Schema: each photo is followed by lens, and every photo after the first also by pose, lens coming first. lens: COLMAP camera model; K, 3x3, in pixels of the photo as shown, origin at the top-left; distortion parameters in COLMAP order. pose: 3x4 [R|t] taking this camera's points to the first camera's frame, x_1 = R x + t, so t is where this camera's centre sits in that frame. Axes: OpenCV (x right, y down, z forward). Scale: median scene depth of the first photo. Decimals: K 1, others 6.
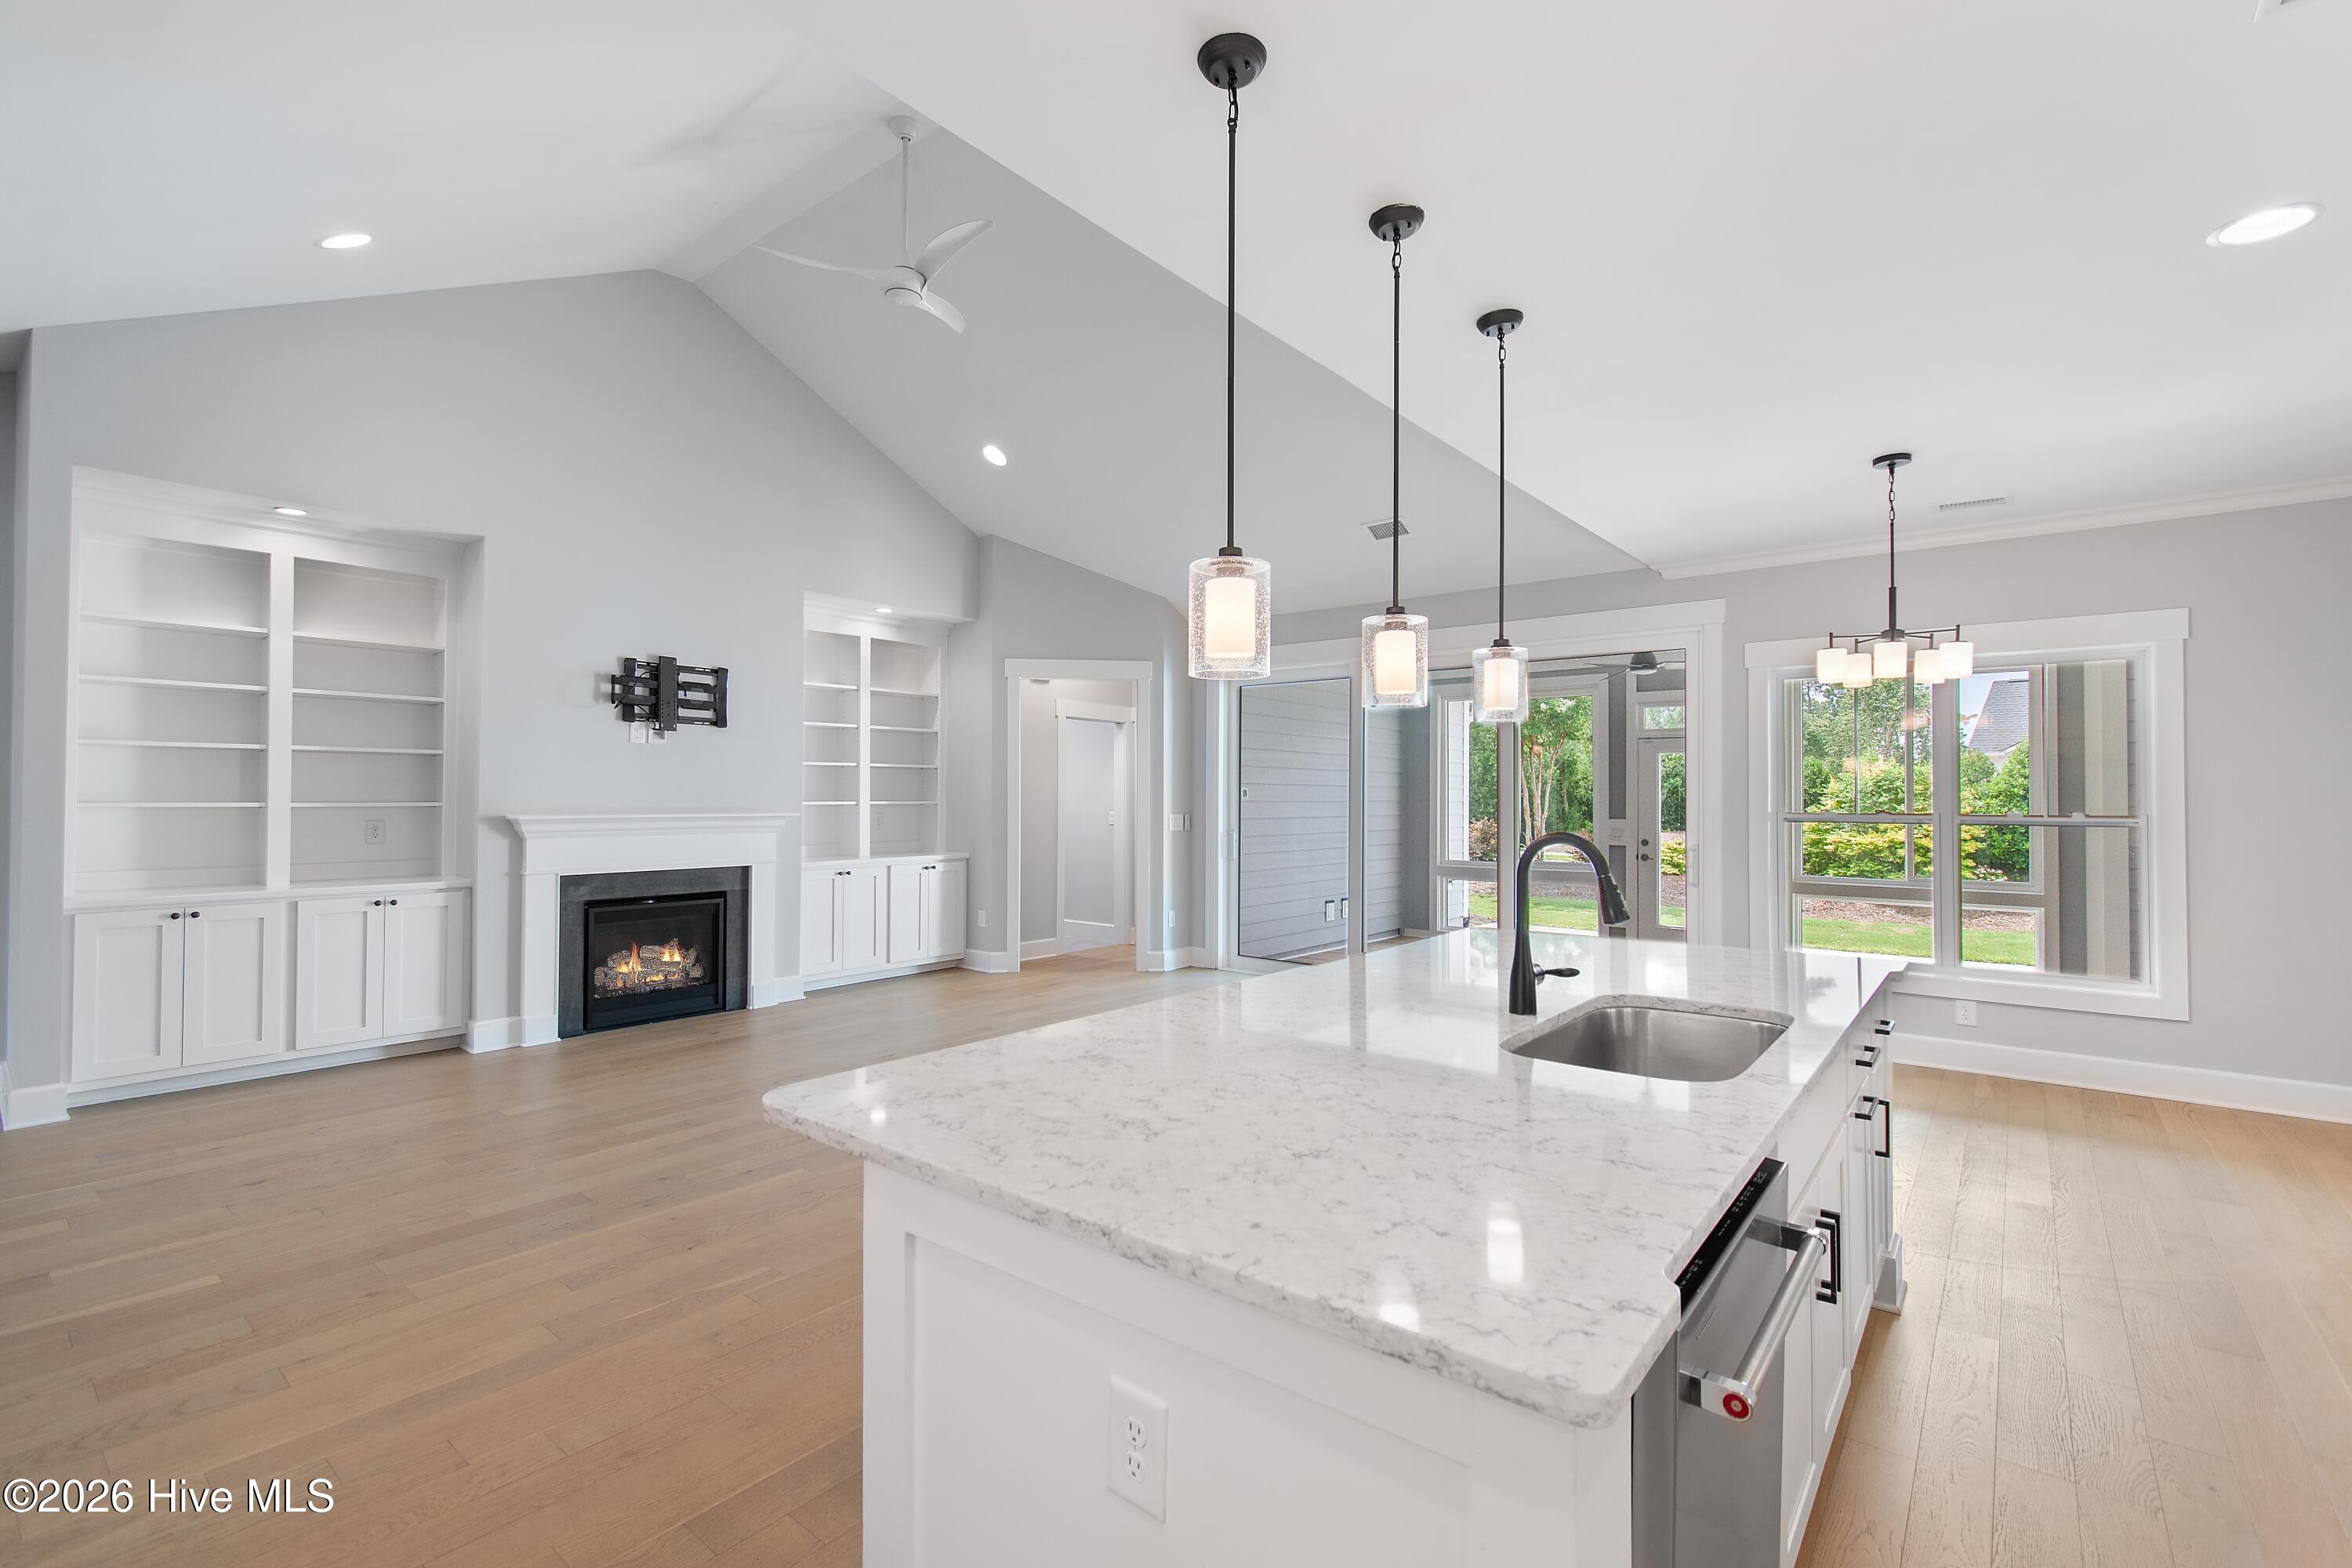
lens RADIAL K [[1093.2, 0, 1256.7], [0, 1093.2, 777.9], [0, 0, 1]] dist [0.000920, 0.000152]
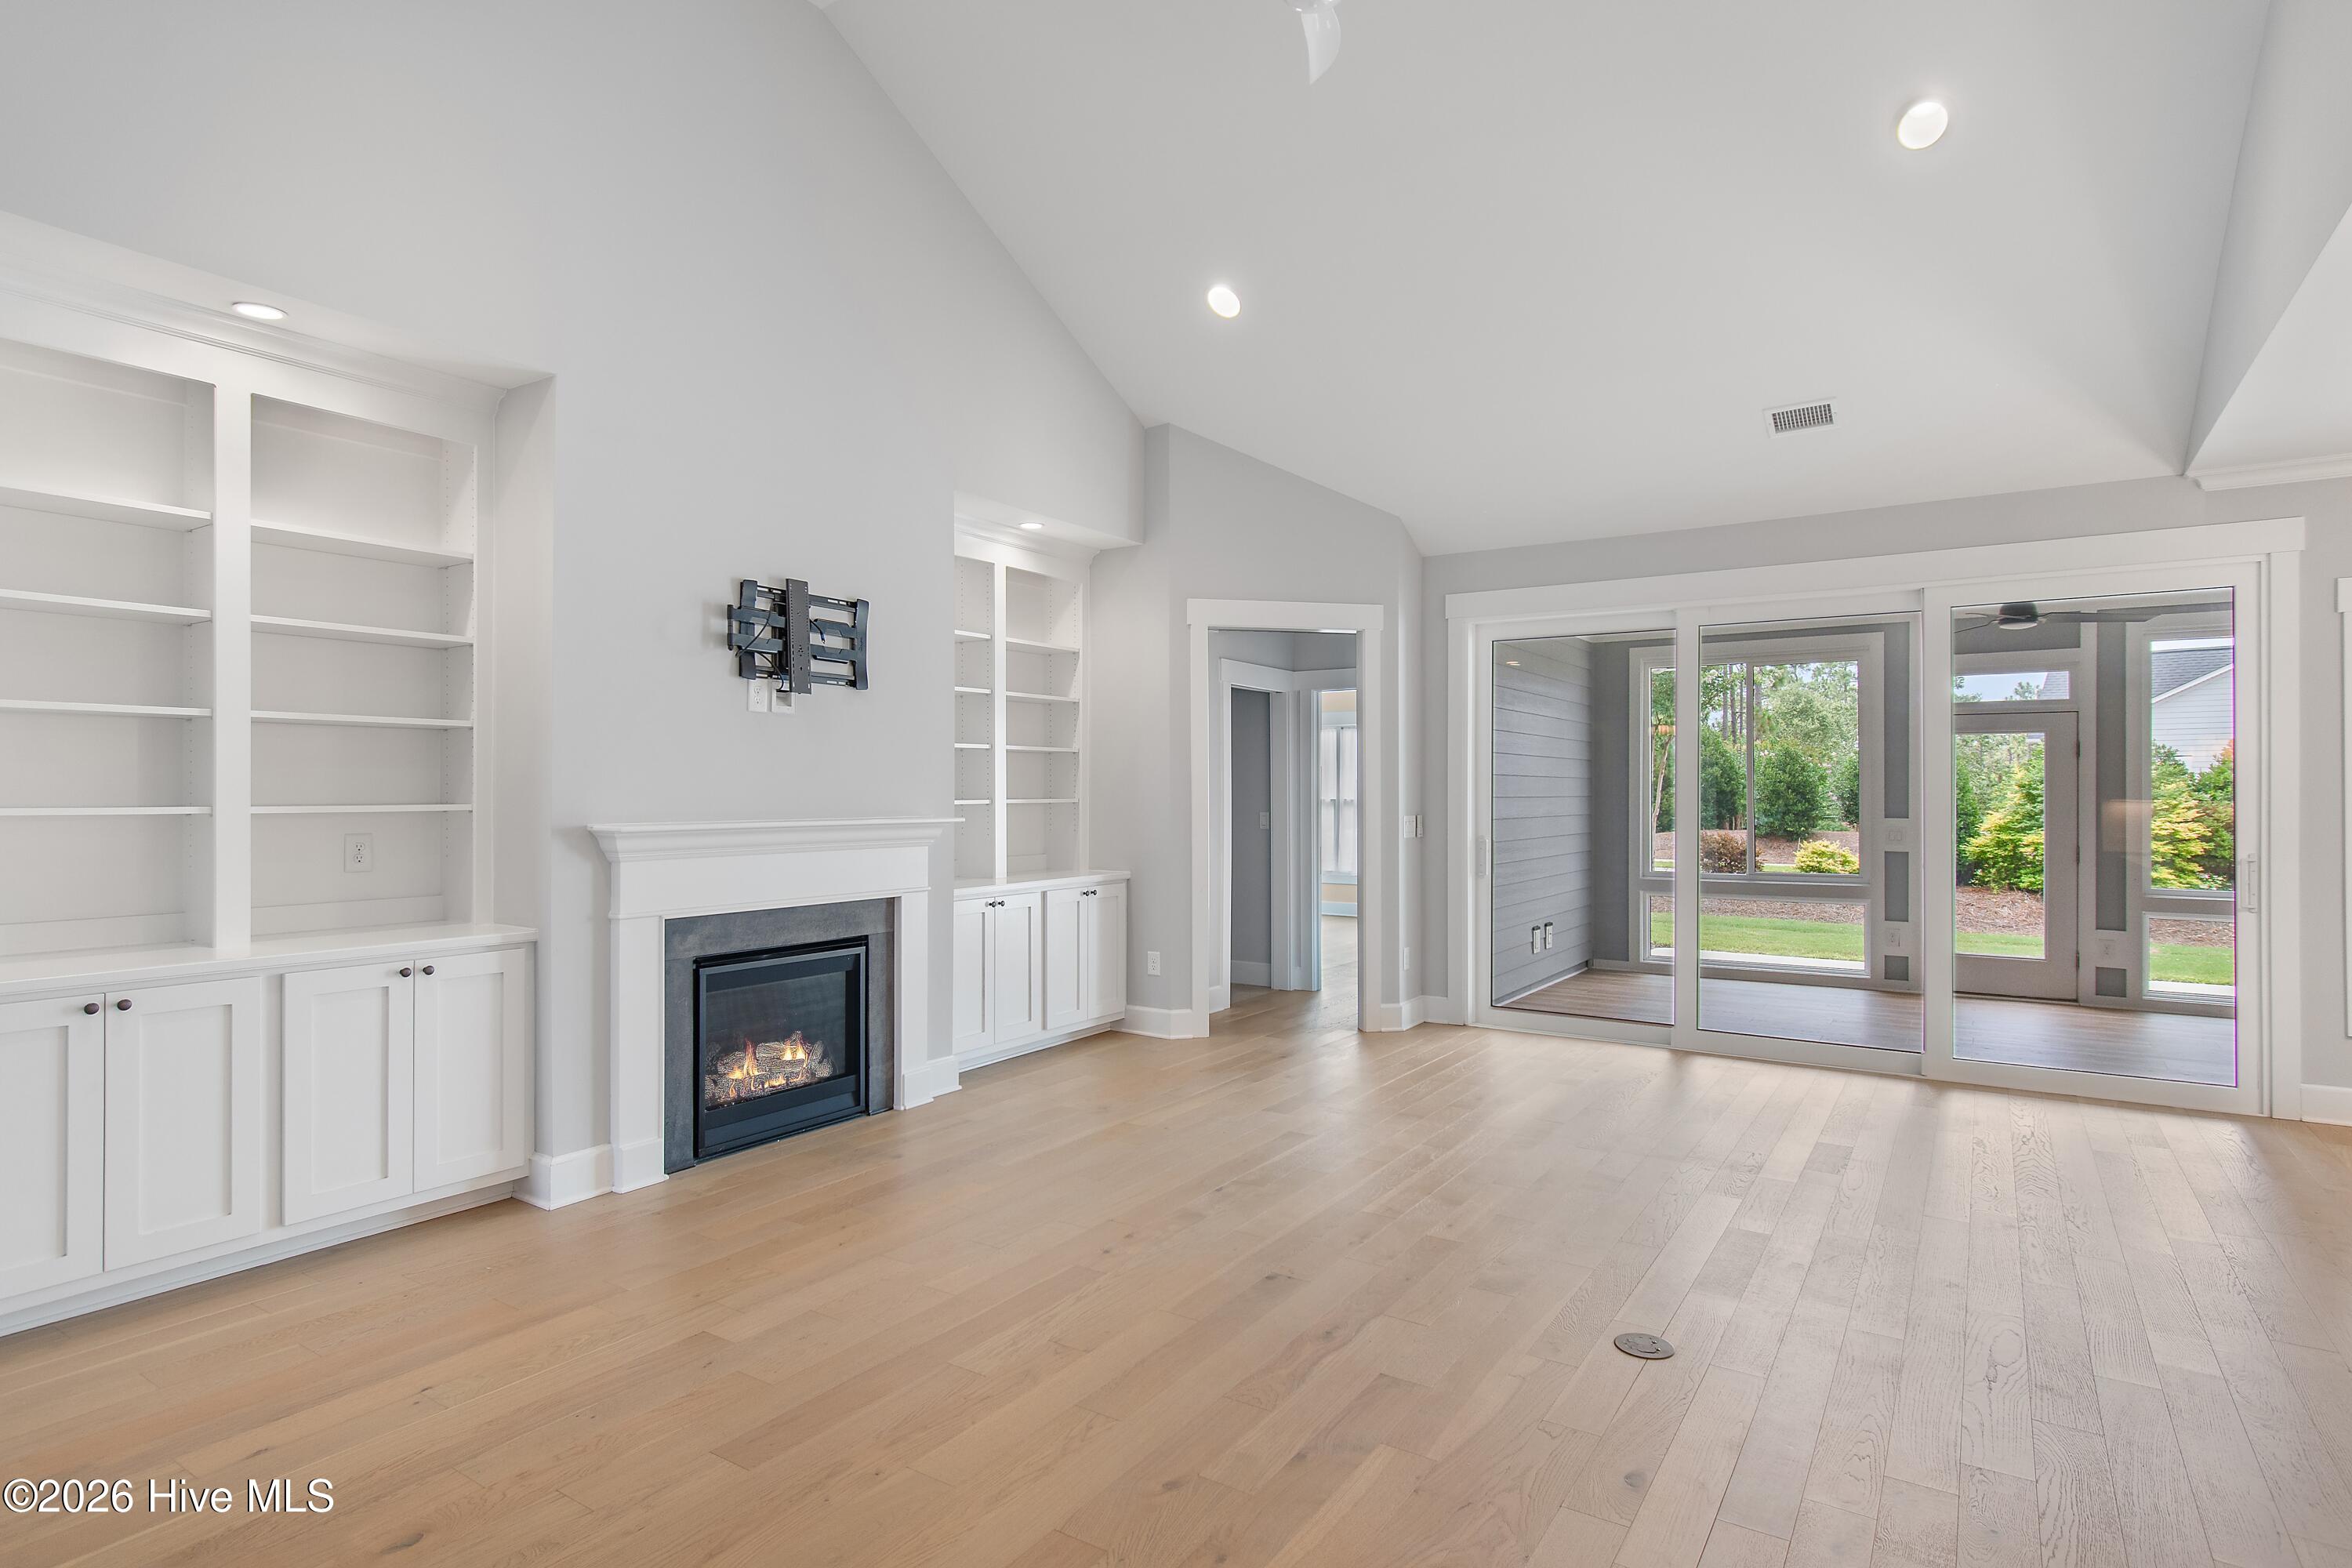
lens RADIAL K [[1277.9, 0, 1267.3], [0, 1277.9, 781.1], [0, 0, 1]] dist [0.003812, -0.000395]
pose [[0.995406, -0.002729, 0.095709, -0.335374], [0.001800, 0.999950, 0.009789, 0.002470], [-0.095731, -0.009572, 0.995361, 0.213469]]
